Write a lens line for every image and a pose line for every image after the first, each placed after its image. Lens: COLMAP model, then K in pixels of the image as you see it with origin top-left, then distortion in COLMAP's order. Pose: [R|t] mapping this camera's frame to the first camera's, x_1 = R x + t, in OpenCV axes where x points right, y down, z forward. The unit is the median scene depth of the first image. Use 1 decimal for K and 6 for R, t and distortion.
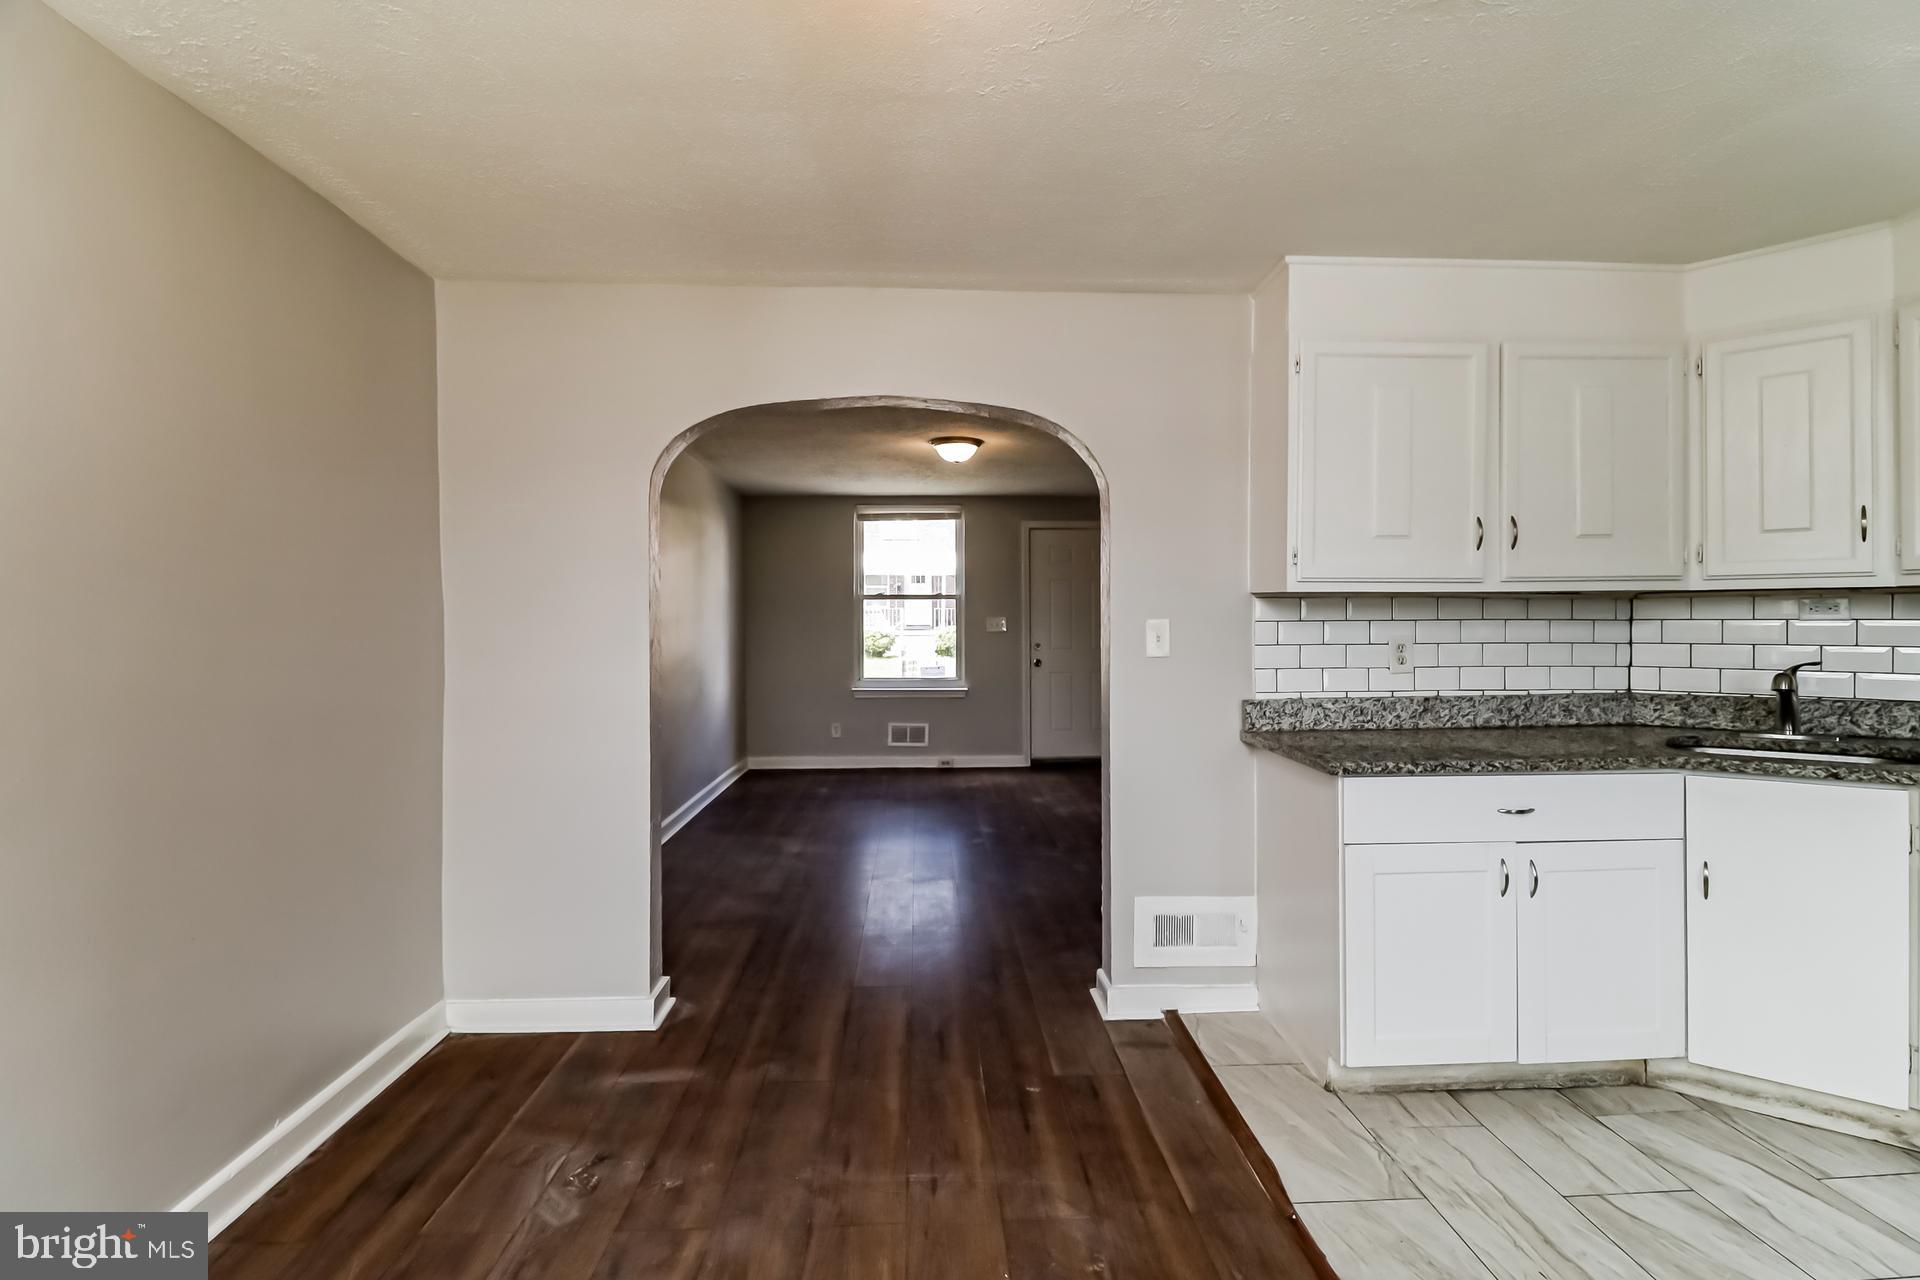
lens RADIAL K [[904.3, 0, 959.6], [0, 904.3, 622.8], [0, 0, 1]] dist [-0.000042, -0.003572]
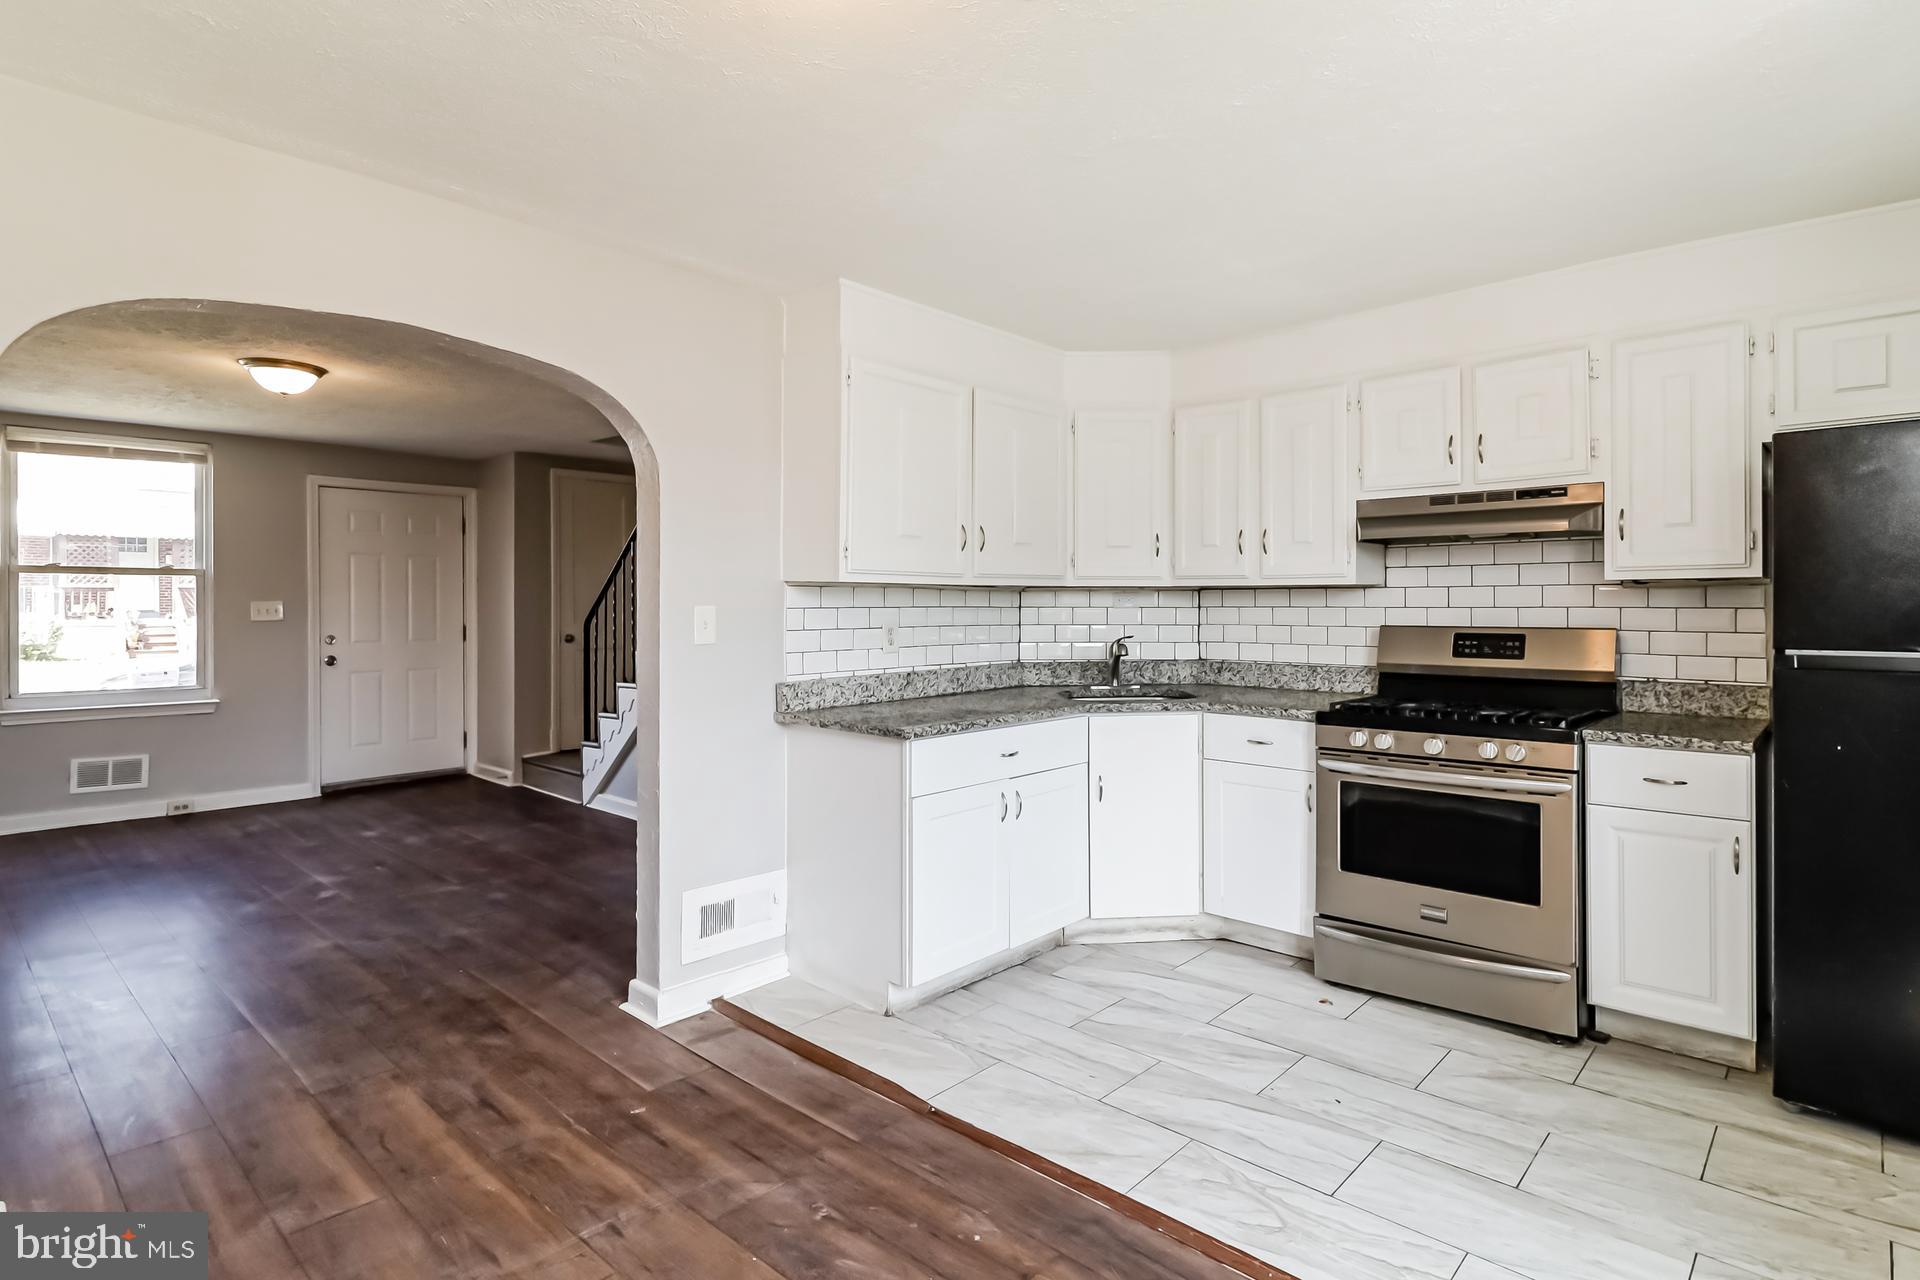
lens RADIAL K [[985.0, 0, 985.4], [0, 985.0, 607.4], [0, 0, 1]] dist [0.018651, -0.009045]
pose [[0.701220, 0.000953, 0.712944, -0.332826], [-0.000459, 1.000000, -0.000885, -0.001686], [-0.712945, 0.000294, 0.701220, 0.024069]]
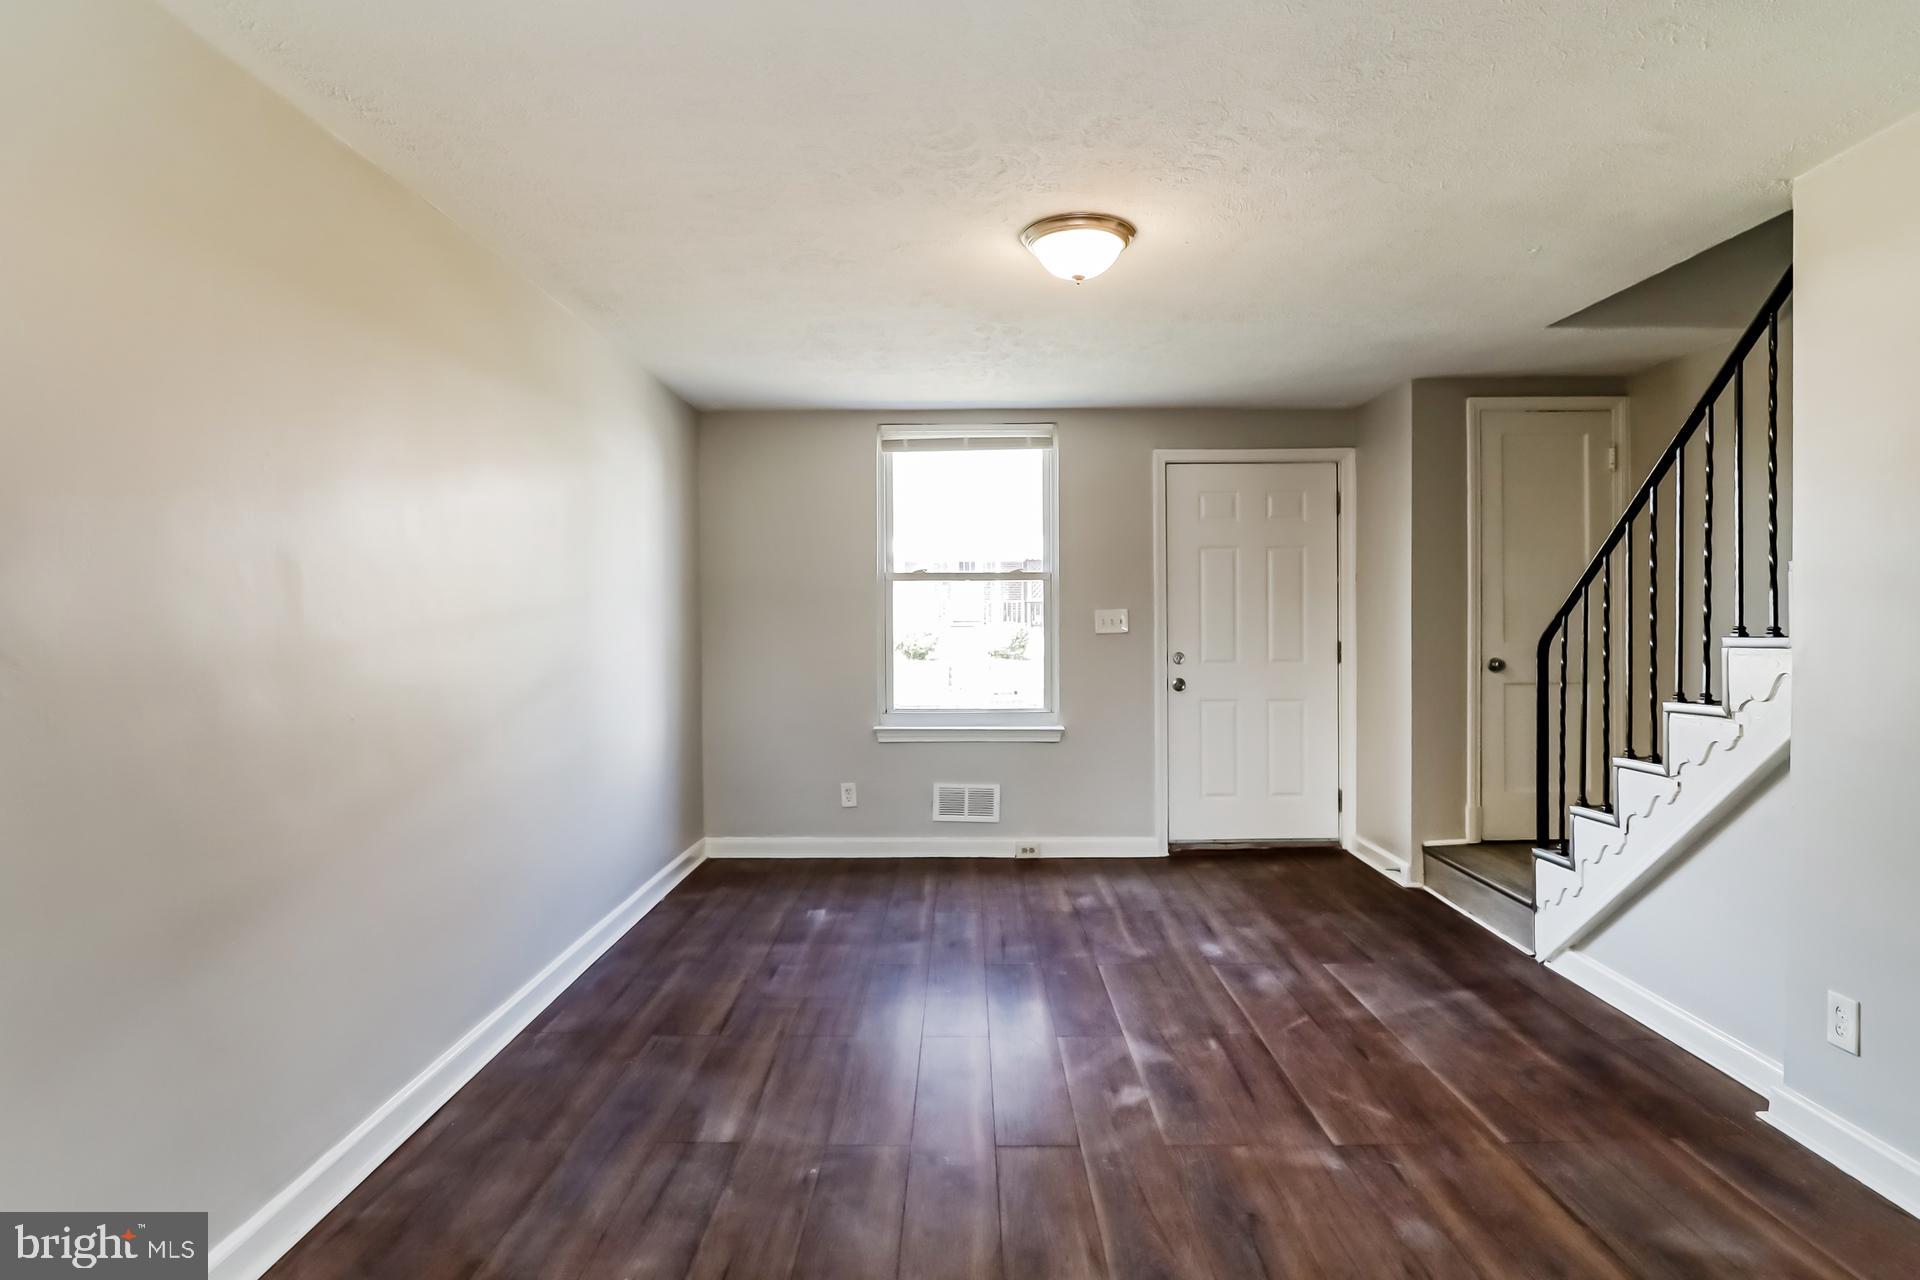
lens RADIAL K [[985.0, 0, 960.5], [0, 985.0, 625.3], [0, 0, 1]] dist [0.018651, -0.009045]
pose [[0.998764, -0.000699, -0.049697, -0.071941], [0.001035, 0.999977, 0.006731, 0.000192], [0.049692, -0.006774, 0.998742, 0.884648]]
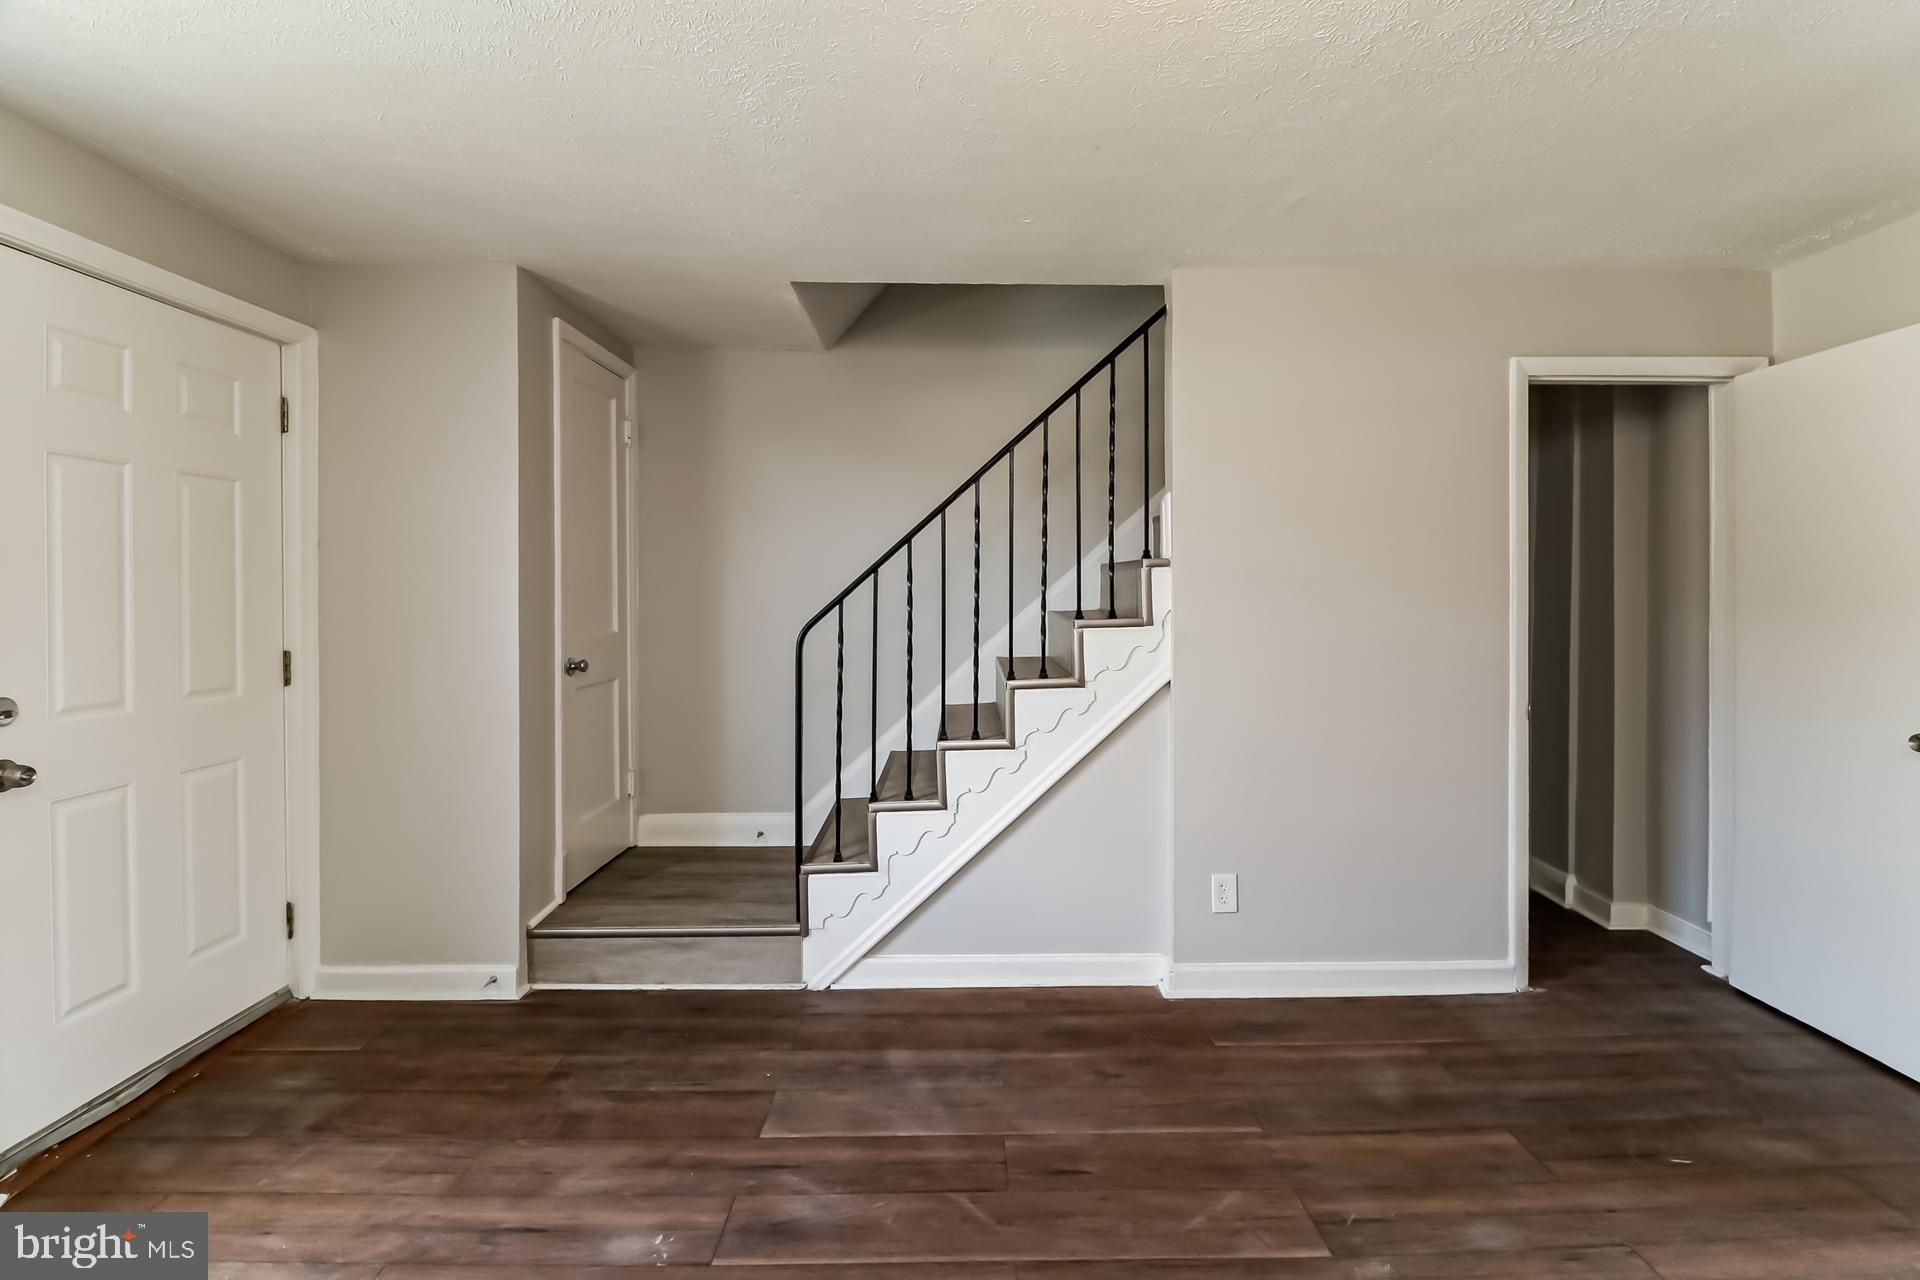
lens RADIAL K [[904.3, 0, 981.1], [0, 904.3, 606.4], [0, 0, 1]] dist [-0.000042, -0.003572]
pose [[0.026960, -0.005964, 0.999619, -0.411560], [0.007575, 0.999955, 0.005762, -0.003582], [-0.999608, 0.007417, 0.027004, 1.933820]]
